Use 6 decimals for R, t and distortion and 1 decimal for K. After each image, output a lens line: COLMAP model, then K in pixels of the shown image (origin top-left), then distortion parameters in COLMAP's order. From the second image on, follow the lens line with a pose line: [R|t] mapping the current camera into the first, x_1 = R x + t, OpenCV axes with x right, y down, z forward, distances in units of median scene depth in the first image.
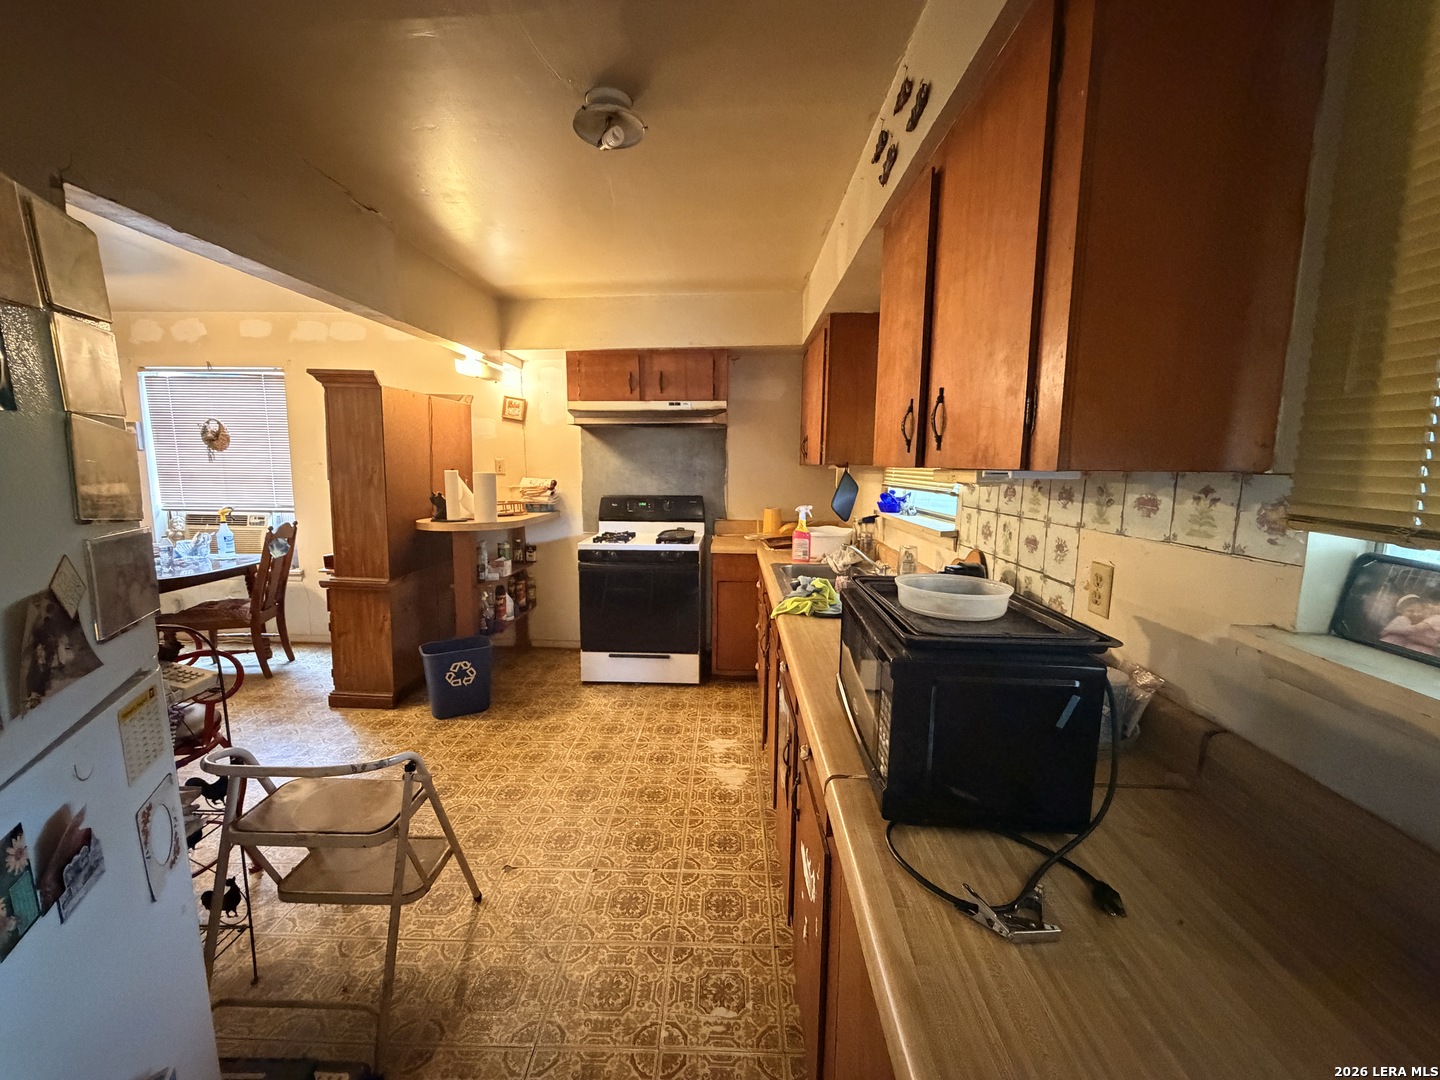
lens RADIAL K [[578.4, 0, 715.5], [0, 578.4, 545.3], [0, 0, 1]] dist [-0.002808, -0.000055]
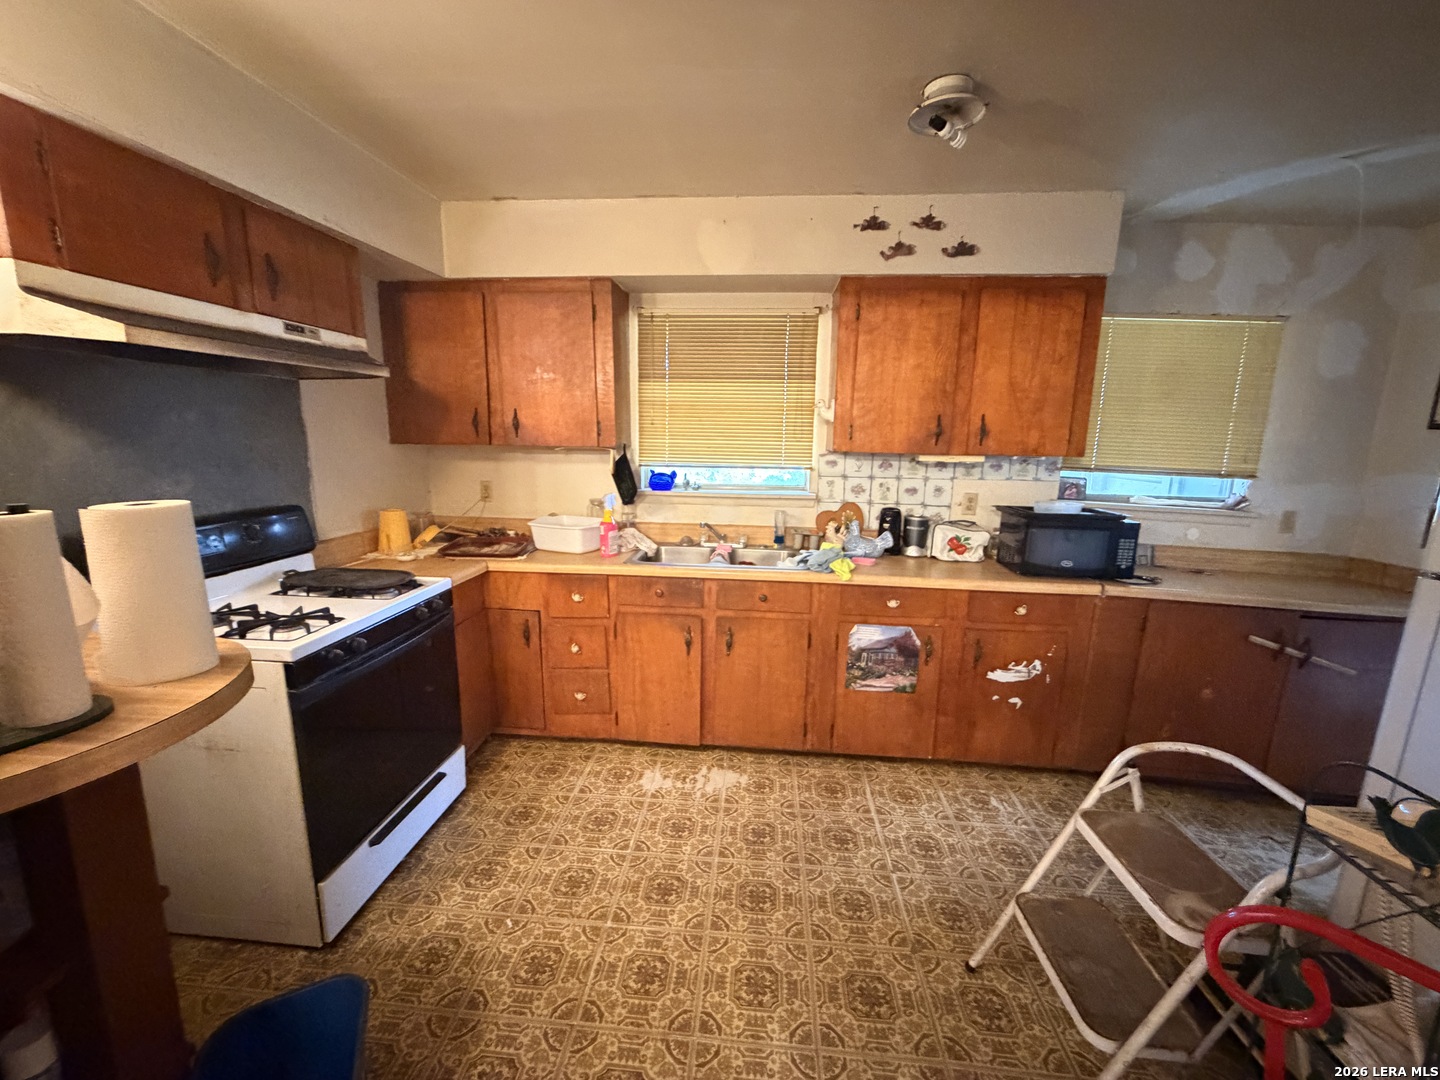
lens RADIAL K [[578.4, 0, 713.9], [0, 578.4, 547.9], [0, 0, 1]] dist [-0.002808, -0.000055]
pose [[0.056967, -0.197324, 0.978682, -0.837452], [0.124545, 0.974021, 0.189135, -0.156804], [-0.990577, 0.111116, 0.080063, 0.897965]]
